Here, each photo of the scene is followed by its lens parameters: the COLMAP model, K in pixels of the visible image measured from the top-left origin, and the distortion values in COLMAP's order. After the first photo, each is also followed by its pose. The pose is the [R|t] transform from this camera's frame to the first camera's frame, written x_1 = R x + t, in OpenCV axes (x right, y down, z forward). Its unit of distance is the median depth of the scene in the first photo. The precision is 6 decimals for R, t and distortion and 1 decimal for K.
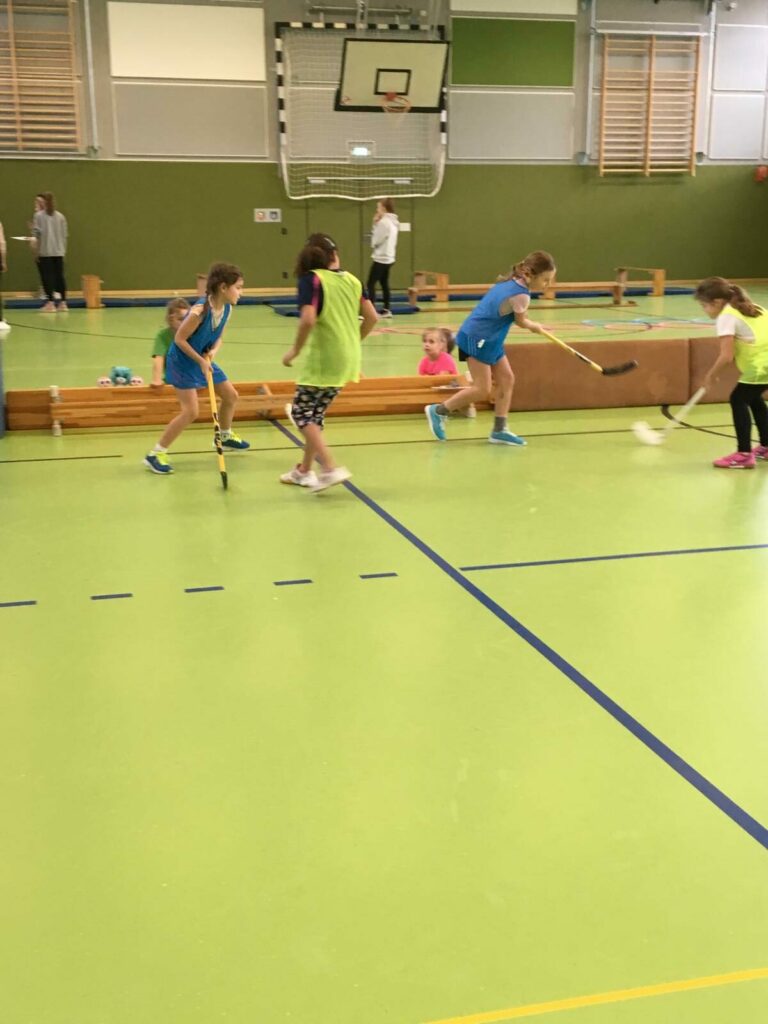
lens RADIAL K [[1321.6, 0, 368.2], [0, 1321.6, 512.7], [0, 0, 1]] dist [0.149895, -0.247918]
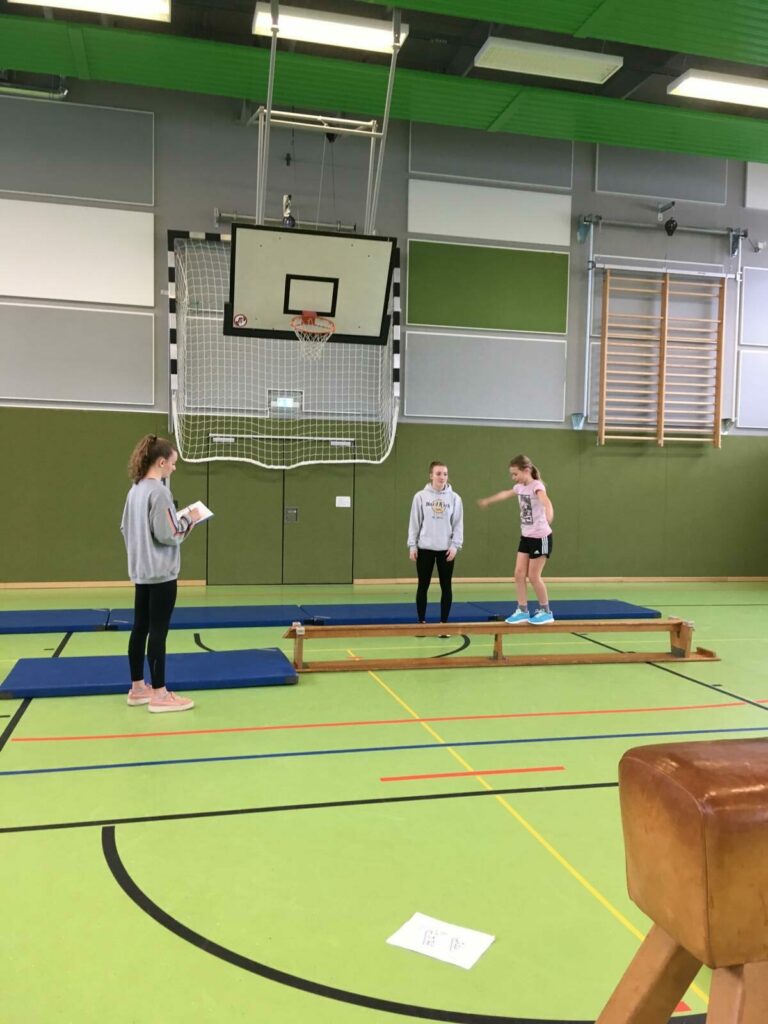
lens RADIAL K [[866.3, 0, 384.0], [0, 866.3, 512.0], [0, 0, 1]] dist [0.140292, -0.209201]
pose [[0.999708, 0.023140, -0.007000, 0.054283], [-0.024022, 0.983367, -0.180033, -0.123946], [0.002717, 0.180148, 0.983636, 0.530875]]
